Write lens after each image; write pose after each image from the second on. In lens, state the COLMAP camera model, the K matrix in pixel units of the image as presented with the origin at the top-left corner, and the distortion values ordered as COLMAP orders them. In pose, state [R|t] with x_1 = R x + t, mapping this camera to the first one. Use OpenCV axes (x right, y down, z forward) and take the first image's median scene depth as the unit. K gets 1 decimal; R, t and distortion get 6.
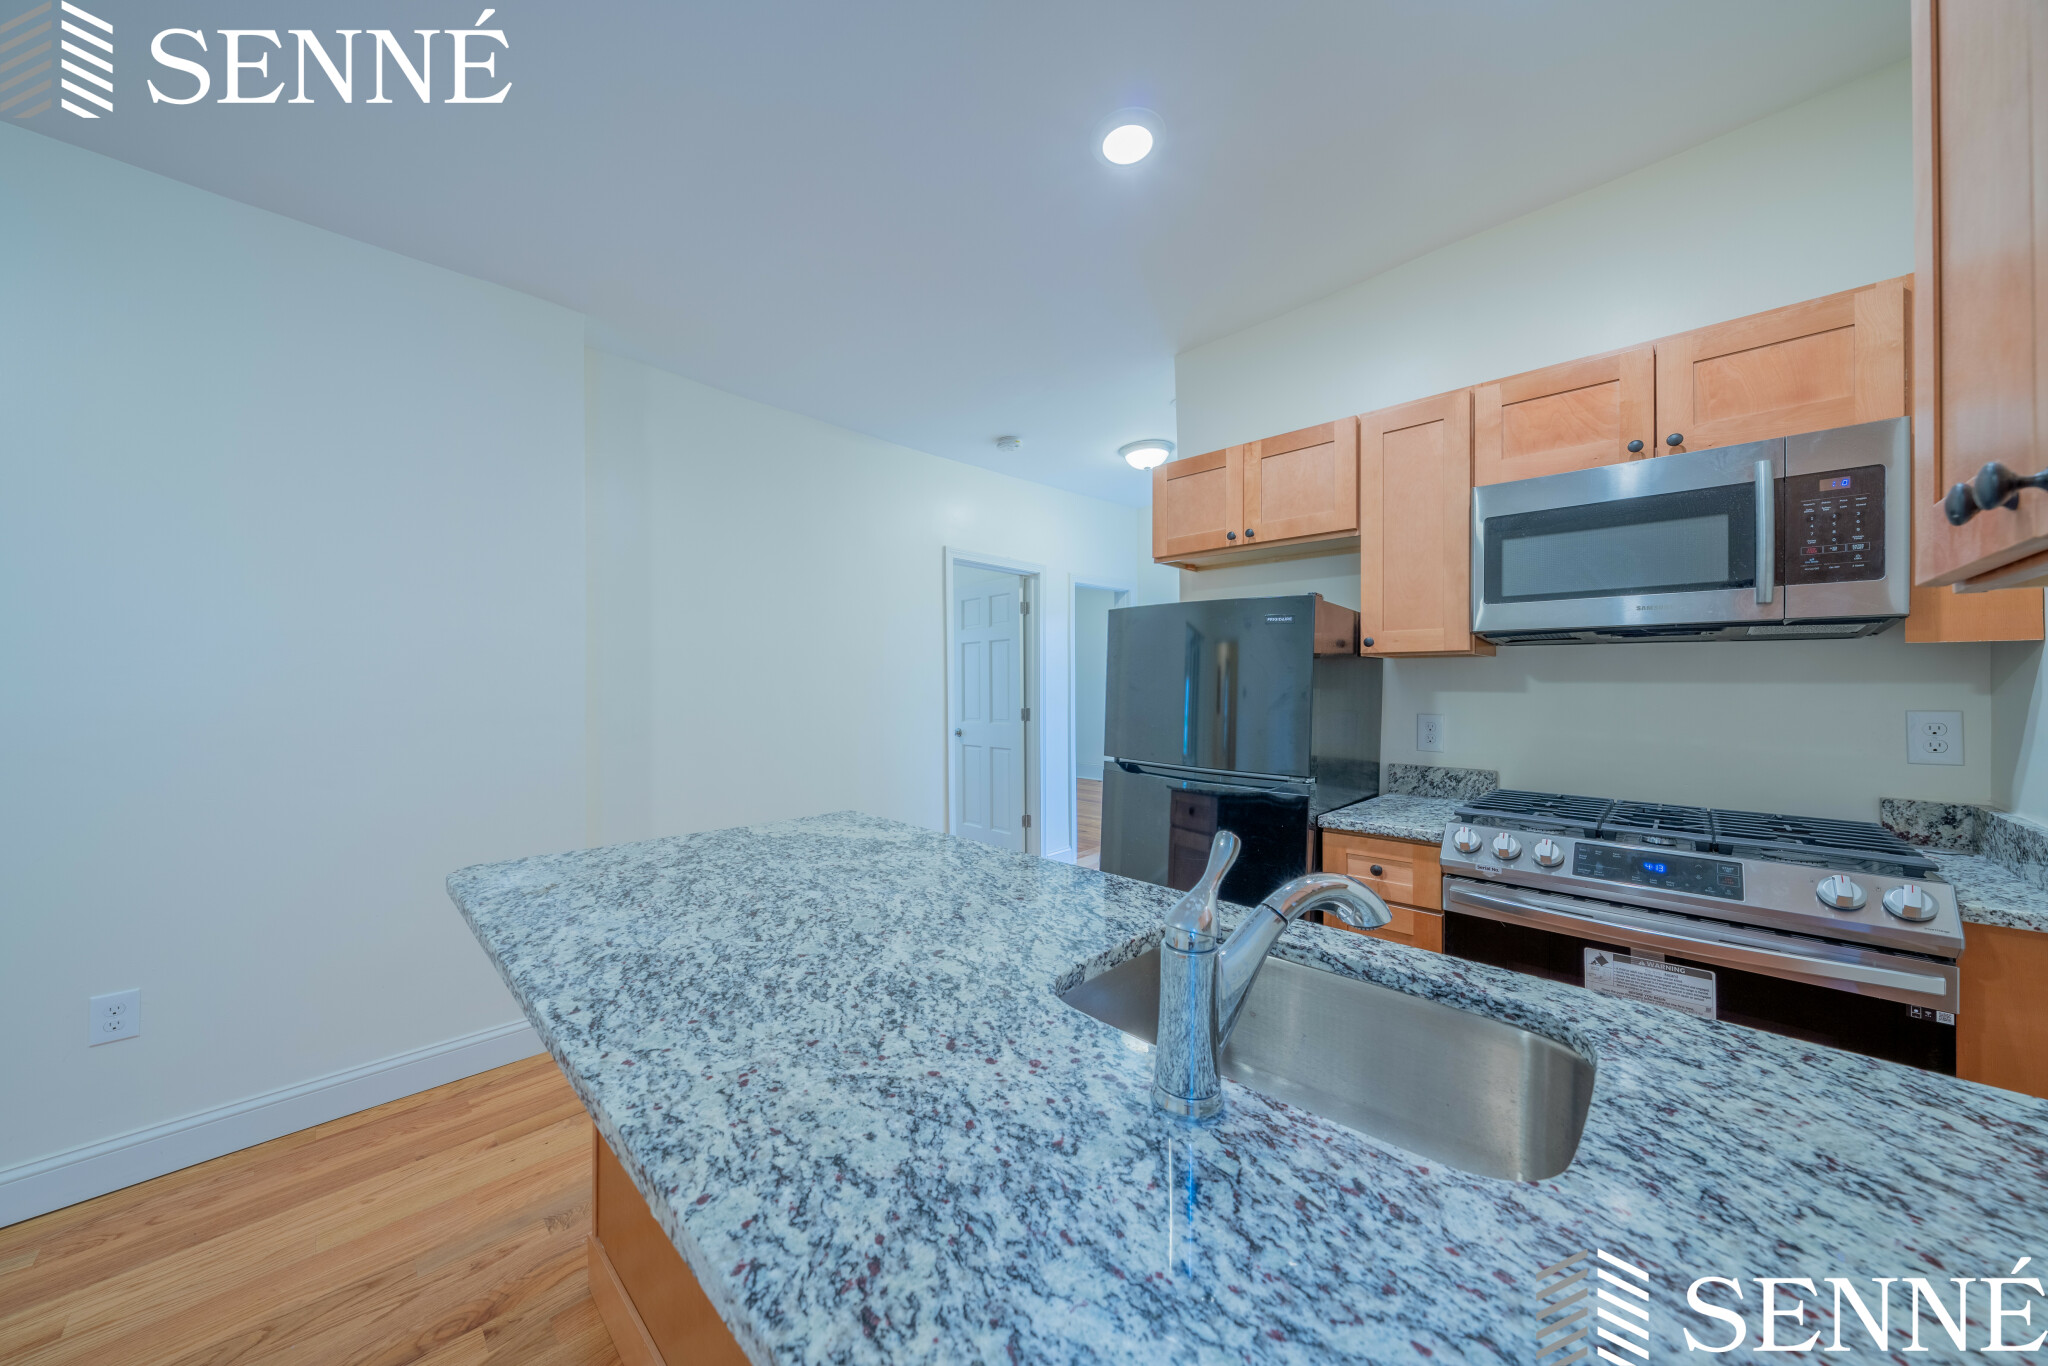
lens RADIAL K [[685.5, 0, 1020.4], [0, 685.5, 684.1], [0, 0, 1]] dist [-0.005209, -0.000137]
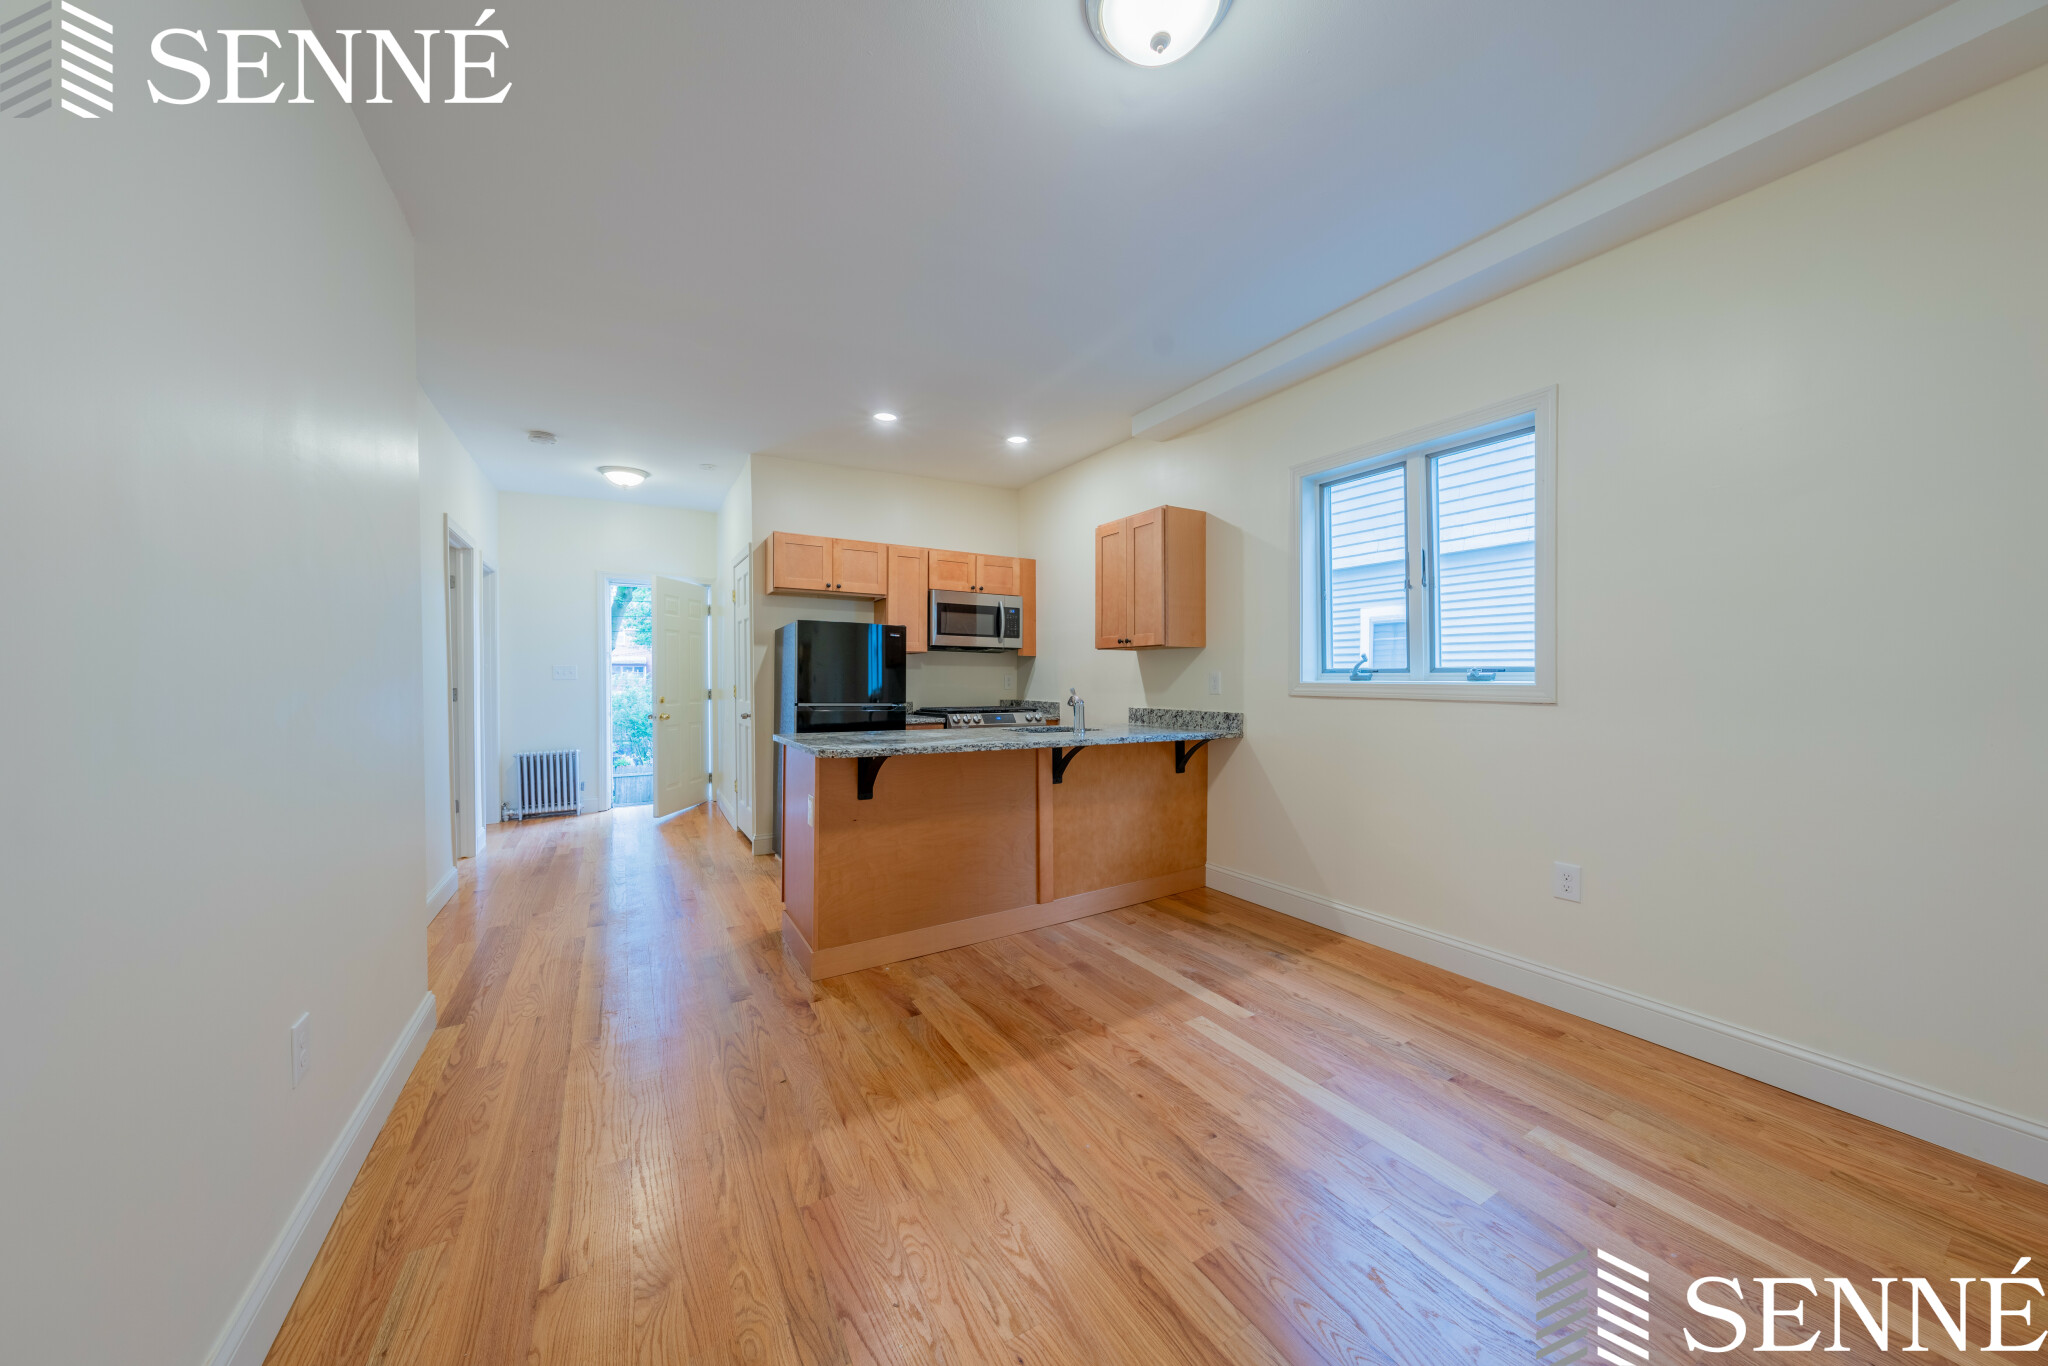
lens RADIAL K [[685.5, 0, 1020.4], [0, 685.5, 684.1], [0, 0, 1]] dist [-0.005209, -0.000137]
pose [[0.269860, -0.009830, 0.962849, -2.134378], [-0.002192, 0.999939, 0.010823, 0.053143], [-0.962897, -0.005031, 0.269822, -0.033661]]
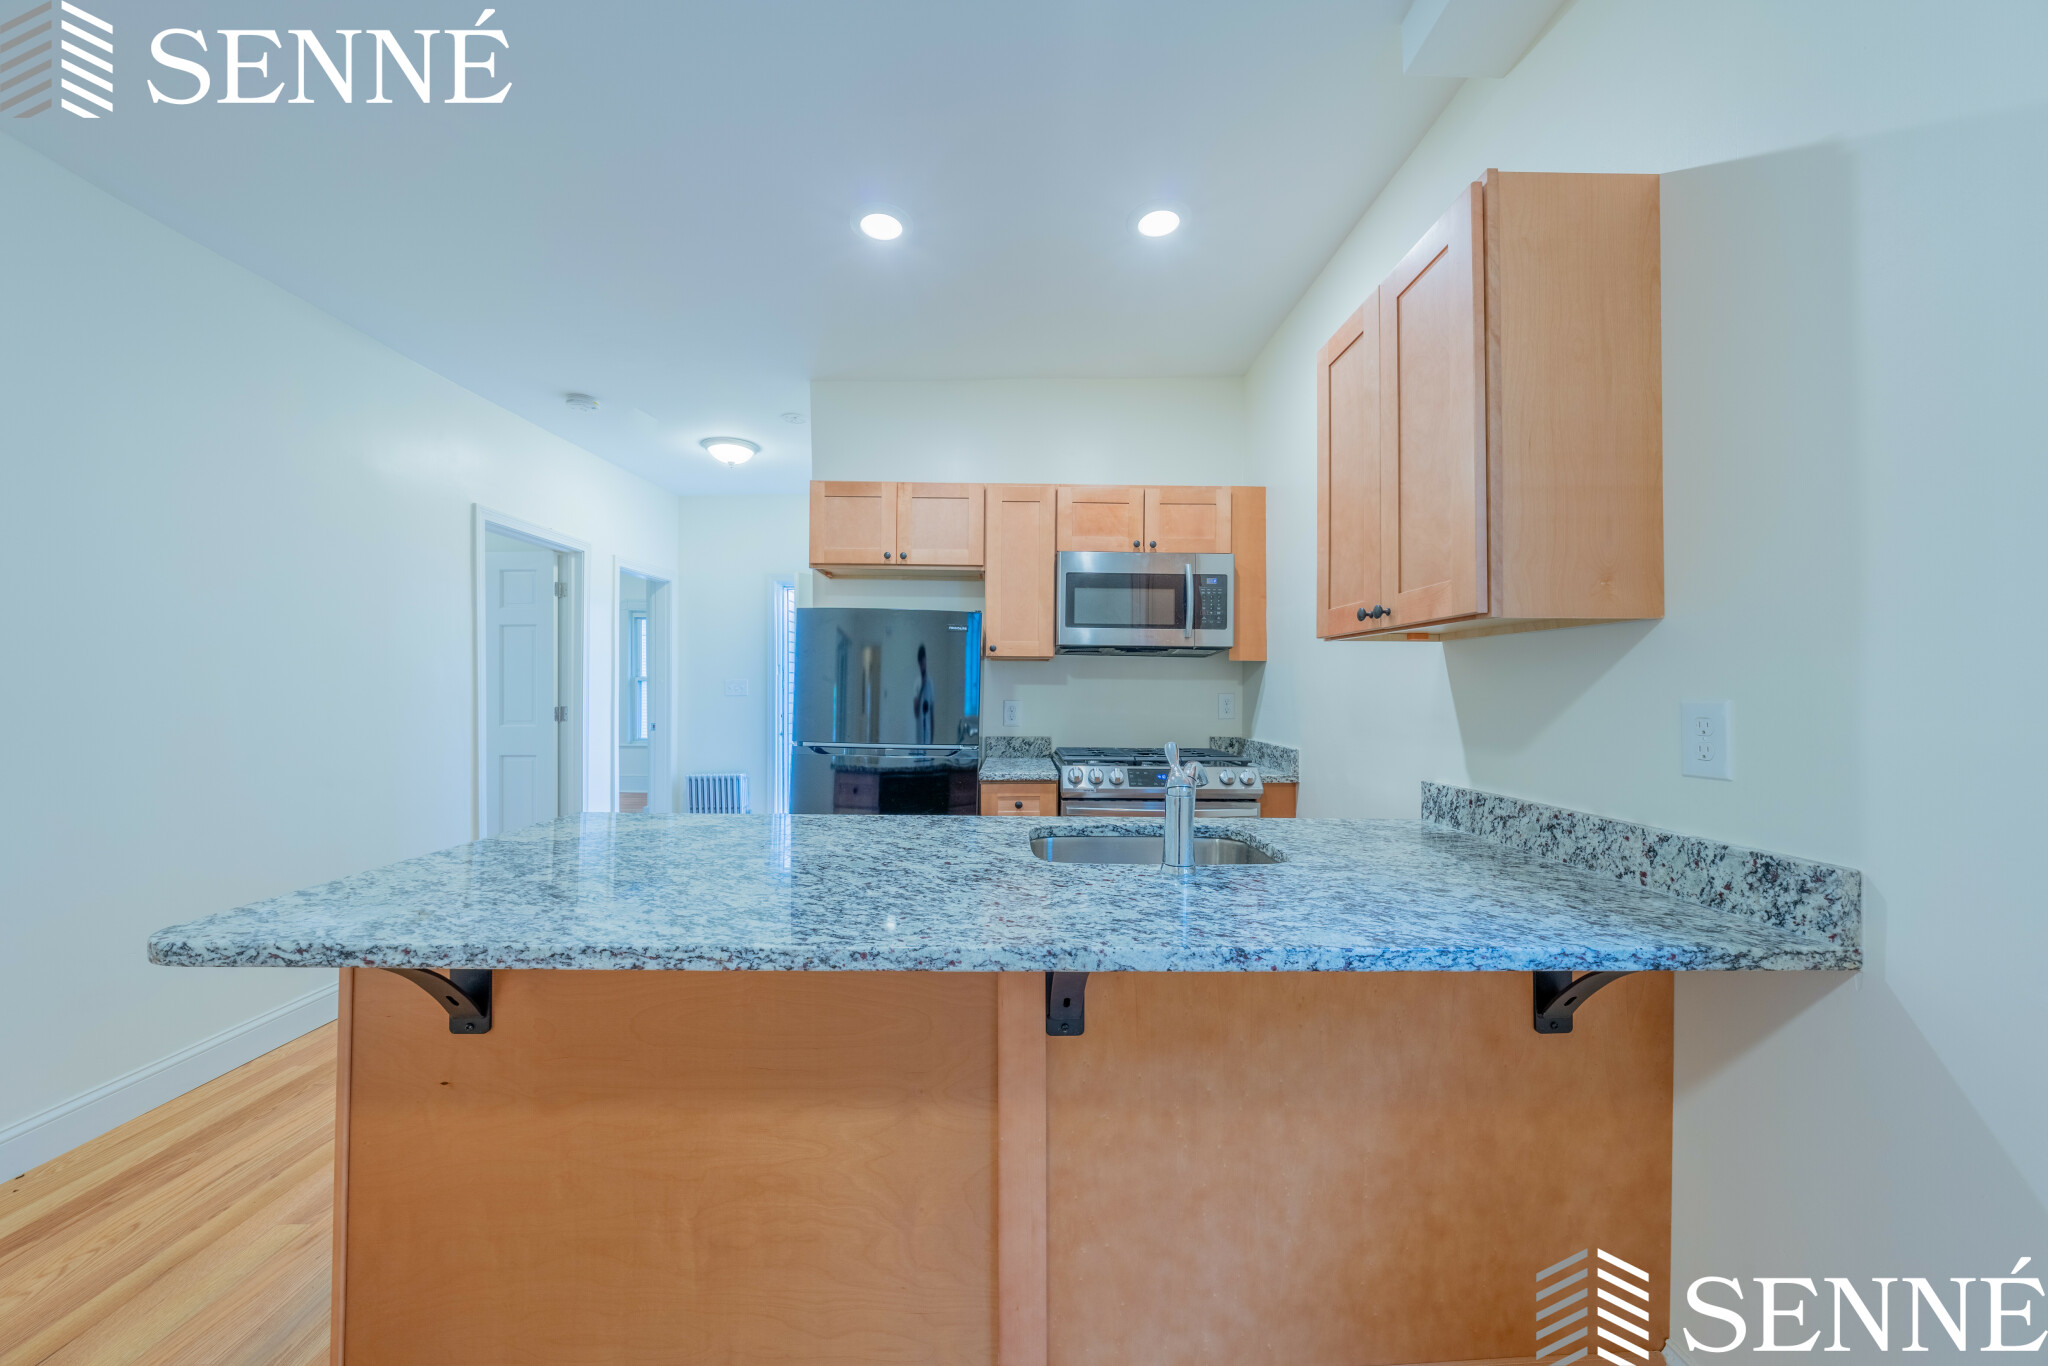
lens RADIAL K [[685.5, 0, 1020.4], [0, 685.5, 684.1], [0, 0, 1]] dist [-0.005209, -0.000137]
pose [[0.705324, 0.007494, 0.708845, -0.598131], [-0.005538, 0.999972, -0.005062, 0.025763], [-0.708863, -0.000355, 0.705346, -0.037062]]
